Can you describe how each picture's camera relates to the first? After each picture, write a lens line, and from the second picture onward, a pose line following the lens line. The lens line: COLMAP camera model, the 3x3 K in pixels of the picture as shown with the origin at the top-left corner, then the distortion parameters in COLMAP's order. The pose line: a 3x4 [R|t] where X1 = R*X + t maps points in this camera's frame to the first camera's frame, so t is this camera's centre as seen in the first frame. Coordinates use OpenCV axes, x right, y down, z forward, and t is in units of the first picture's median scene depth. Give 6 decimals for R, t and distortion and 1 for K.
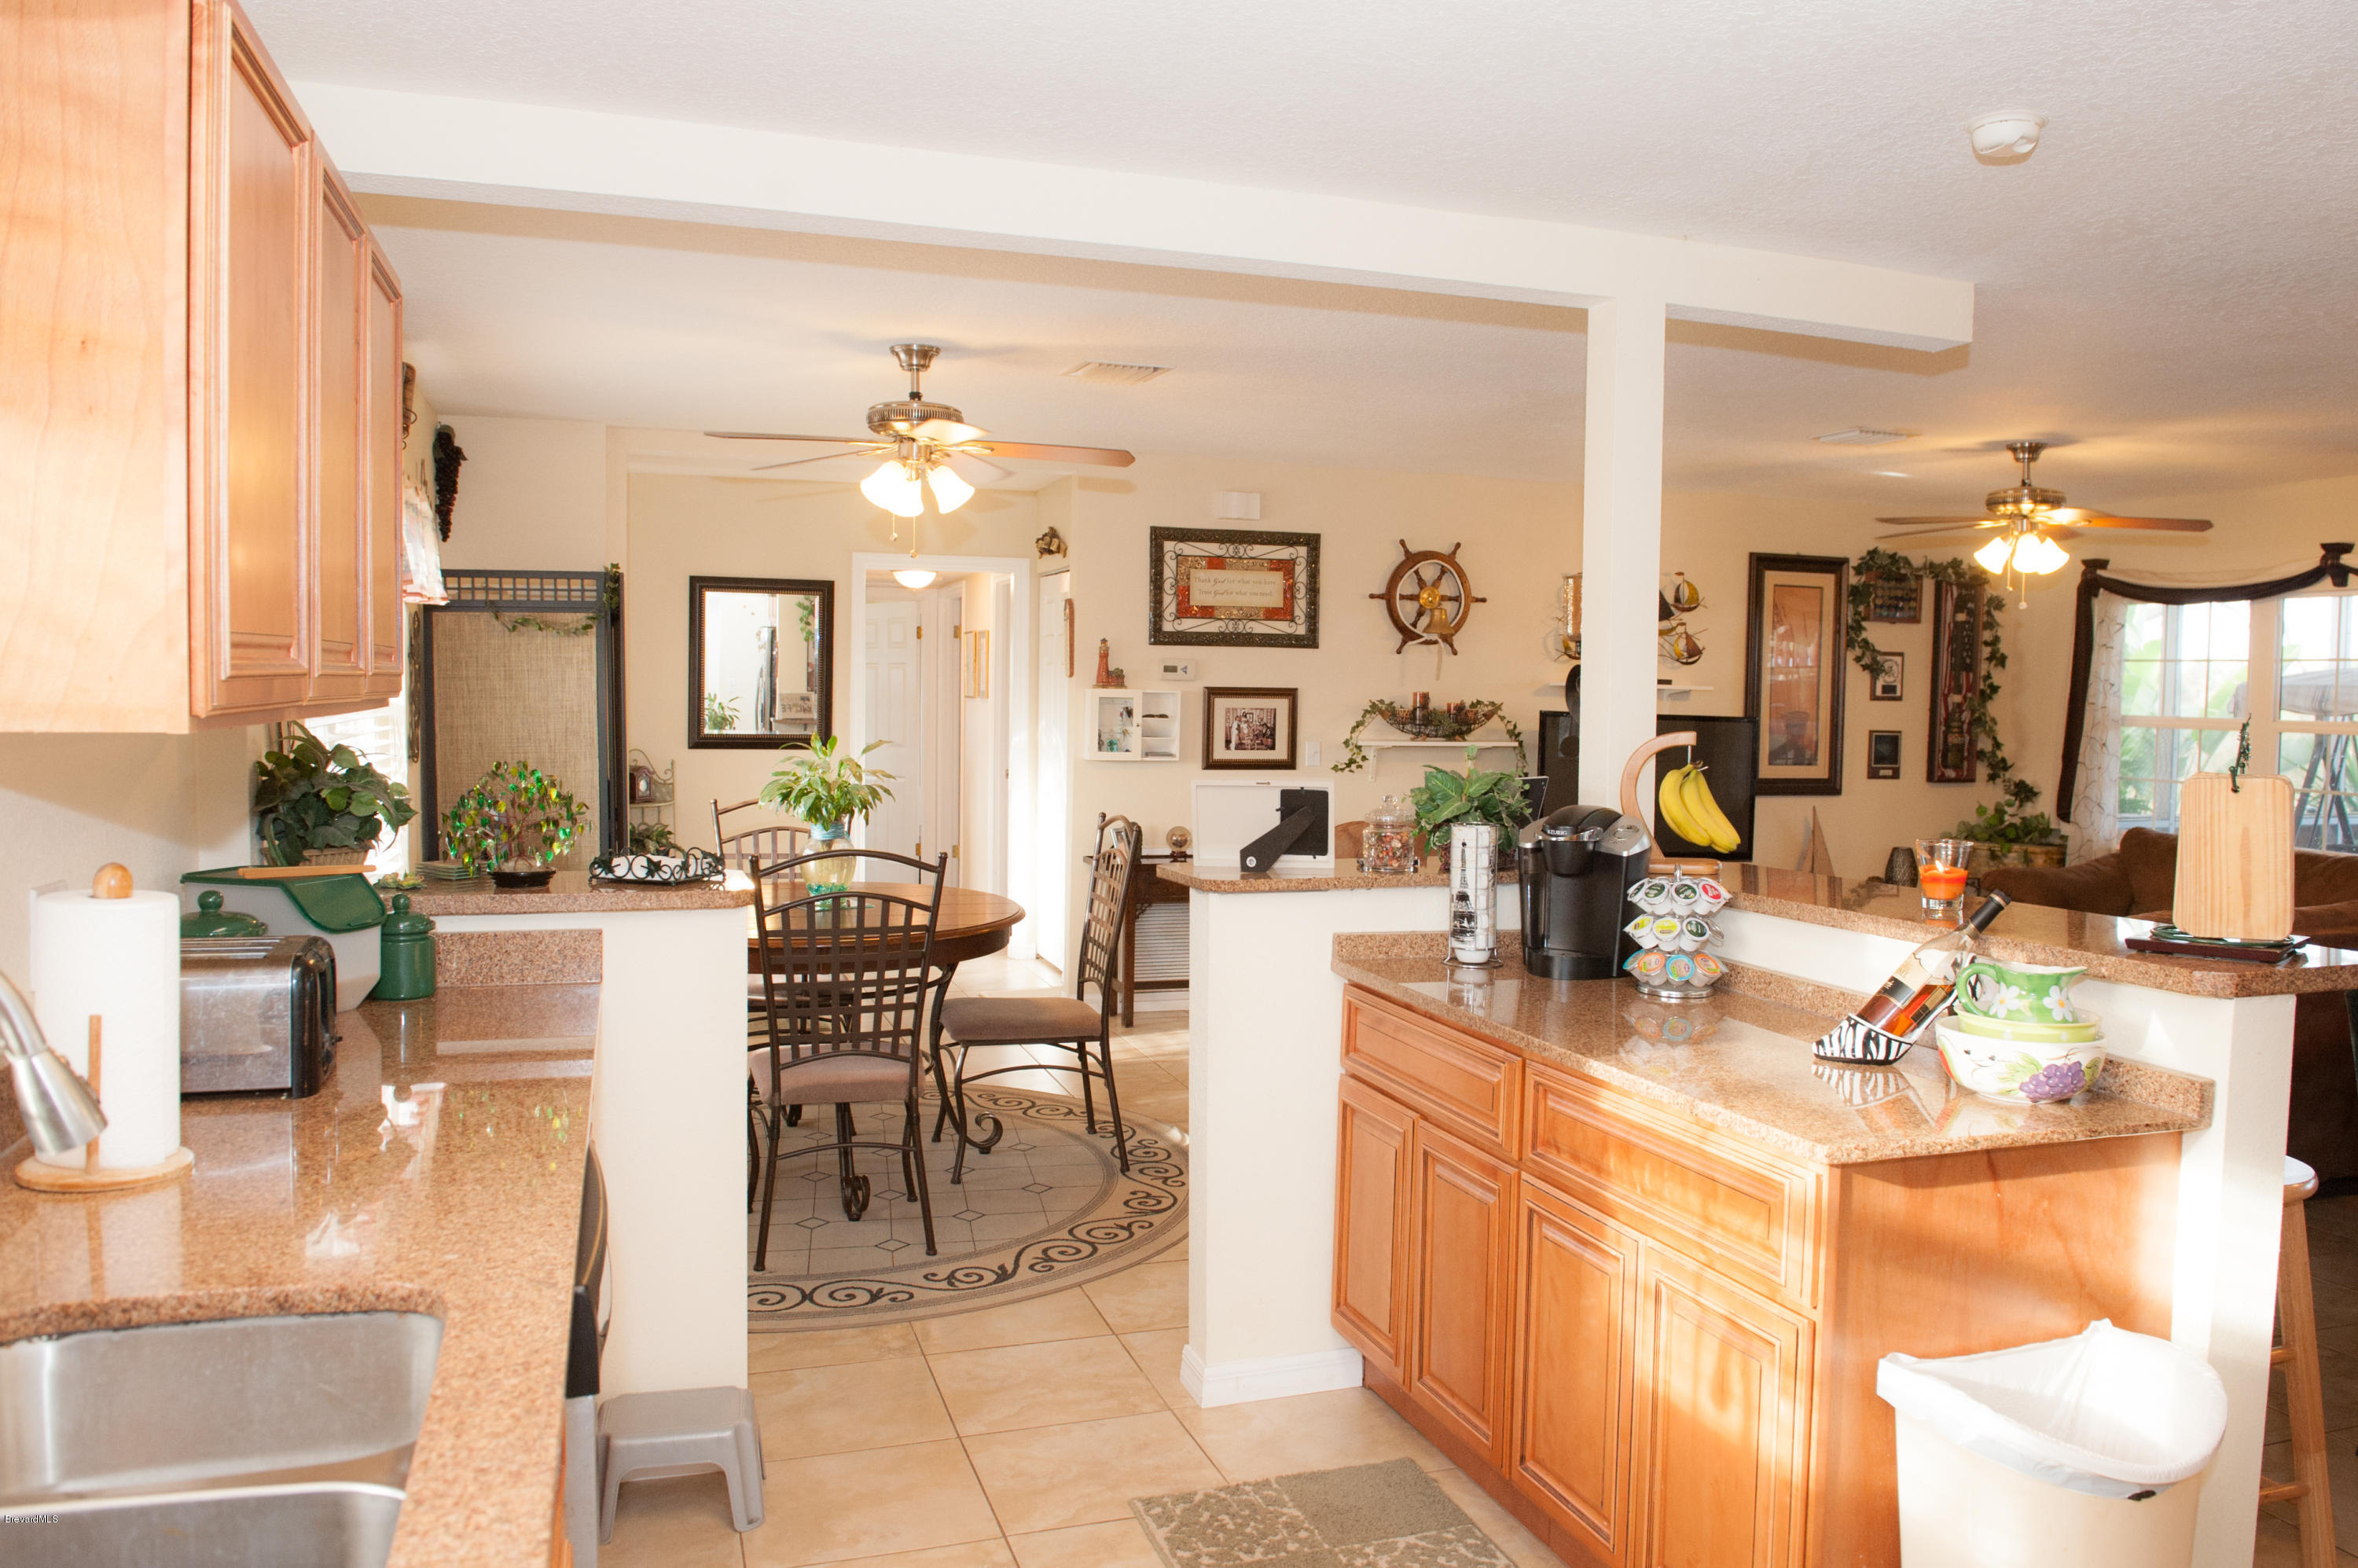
lens RADIAL K [[1622.0, 0, 1176.0], [0, 1622.0, 751.4], [0, 0, 1]] dist [-0.033474, -0.006714]
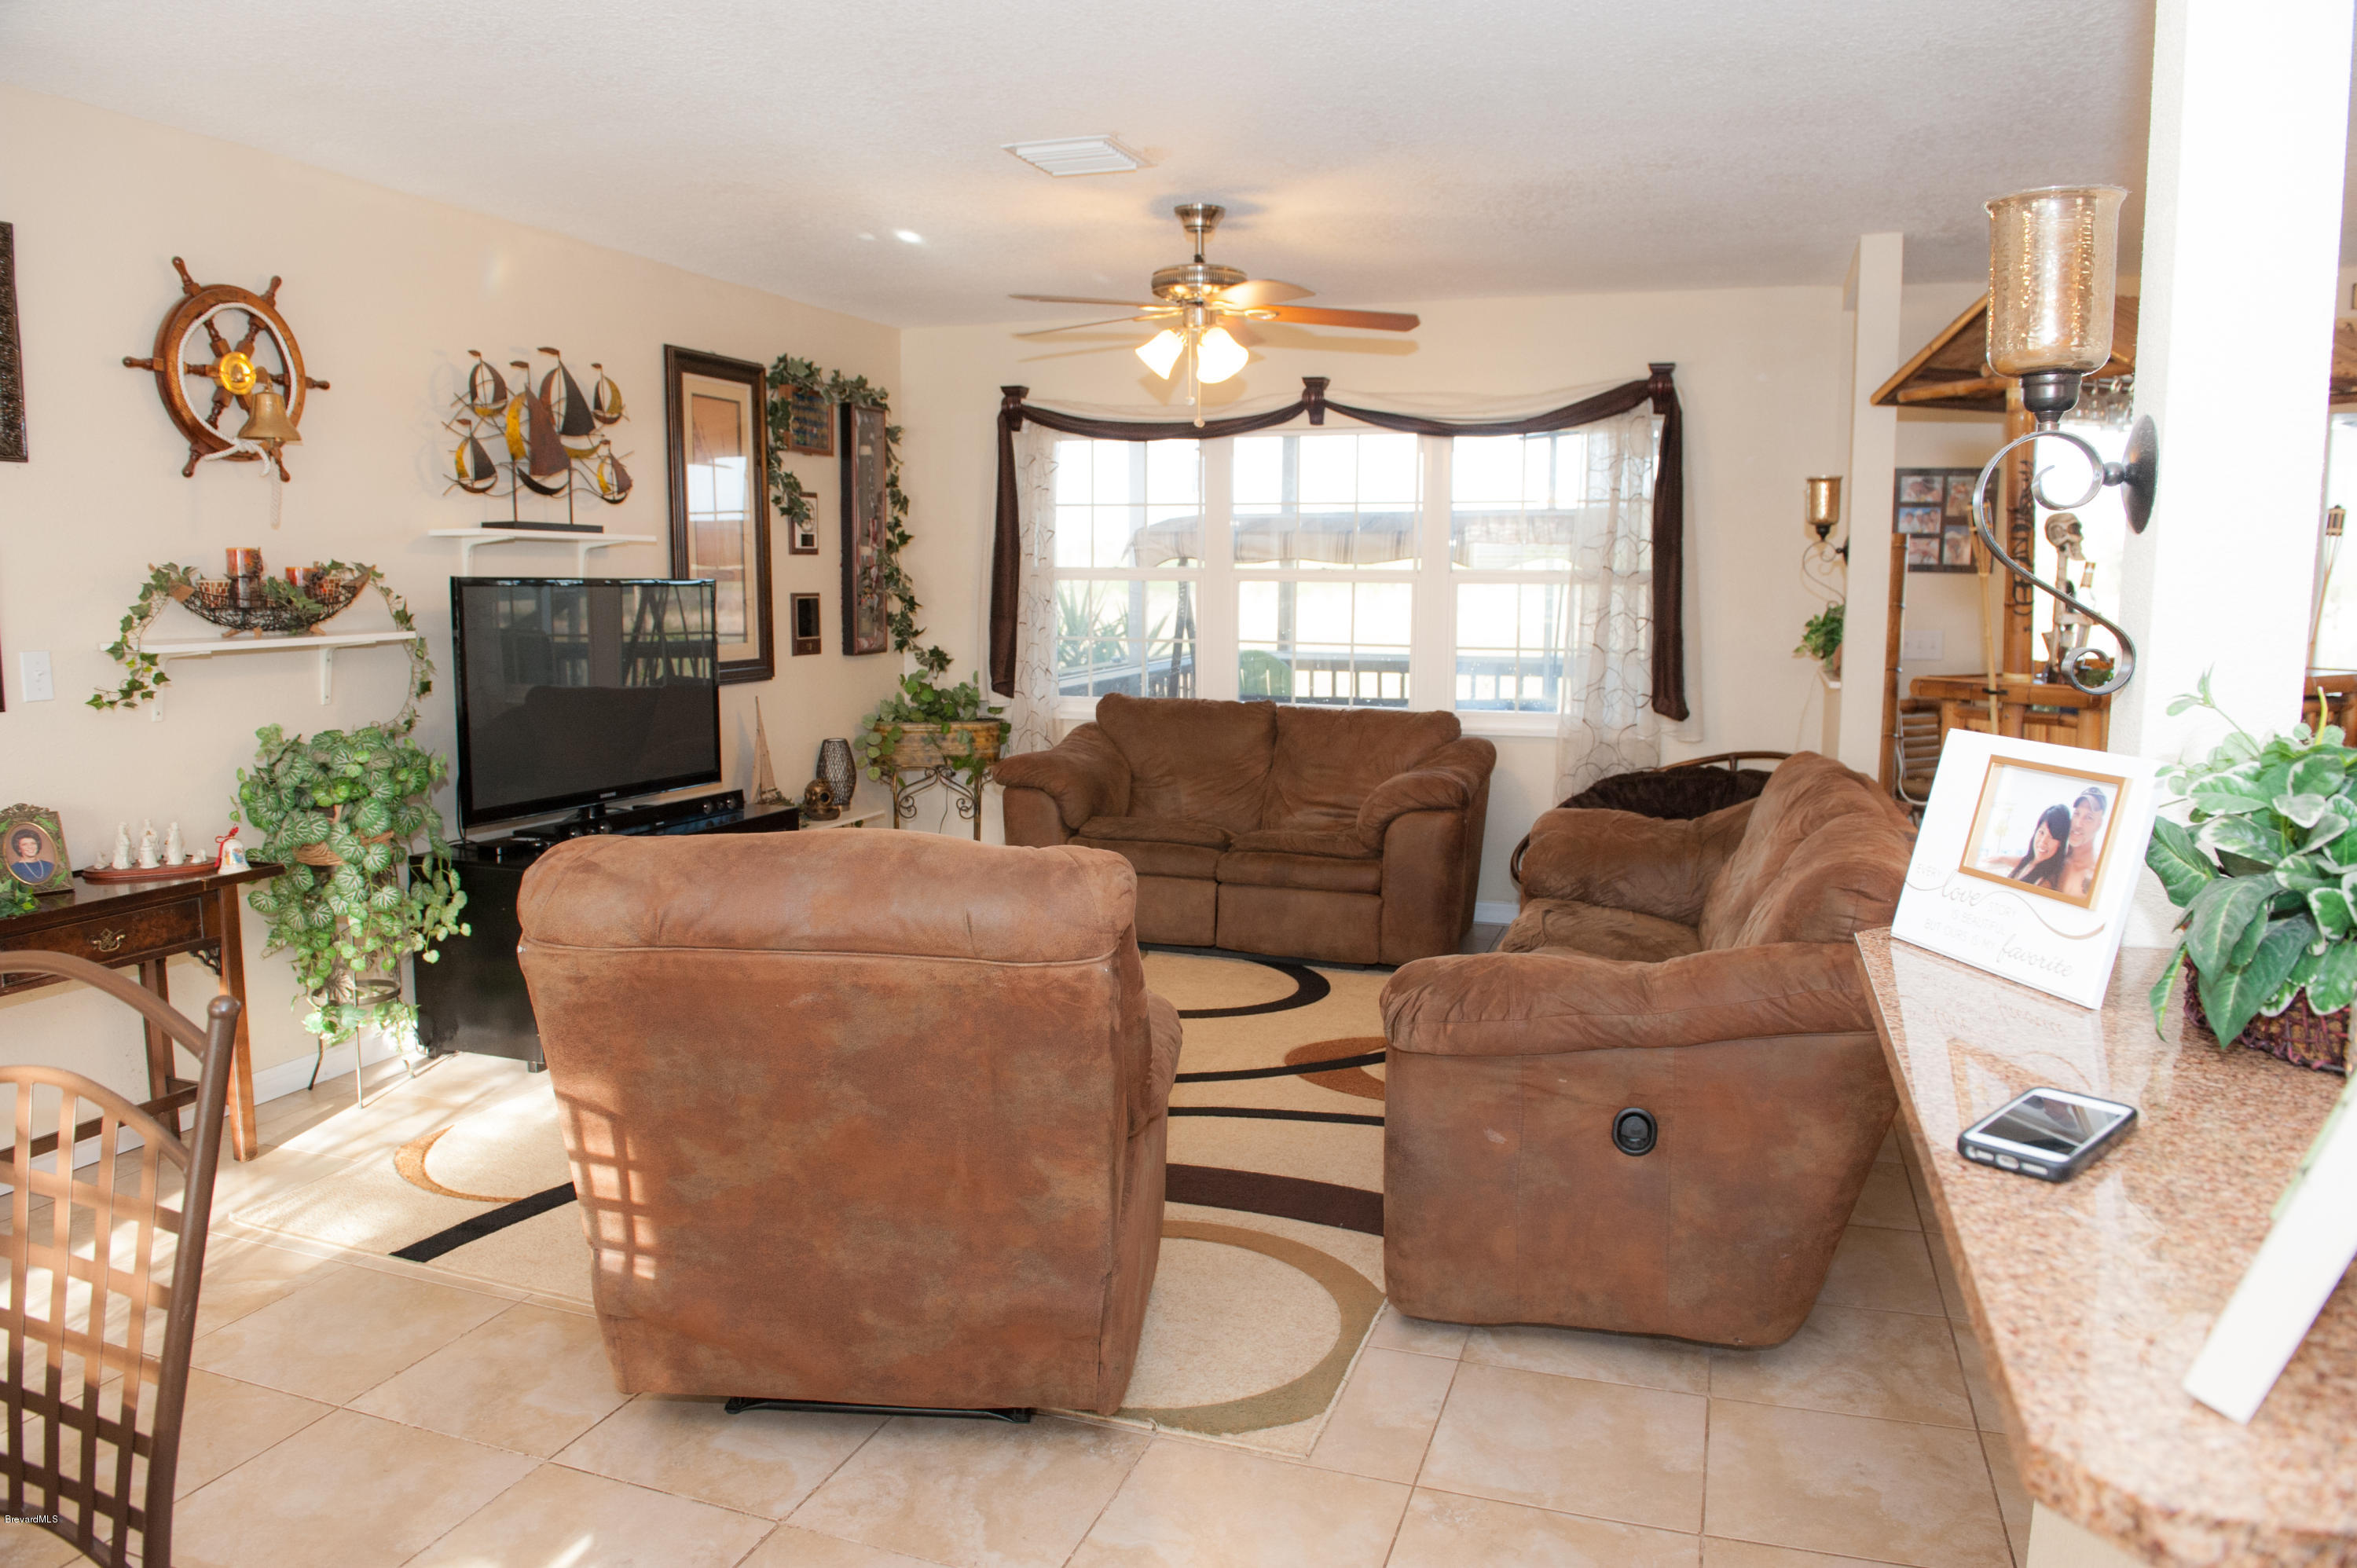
lens RADIAL K [[1621.3, 0, 1175.5], [0, 1621.3, 751.4], [0, 0, 1]] dist [-0.033474, -0.006714]
pose [[0.608324, -0.107547, 0.786368, -0.082448], [0.042222, 0.993759, 0.103248, -0.010628], [-0.792565, -0.029606, 0.609069, 0.401846]]
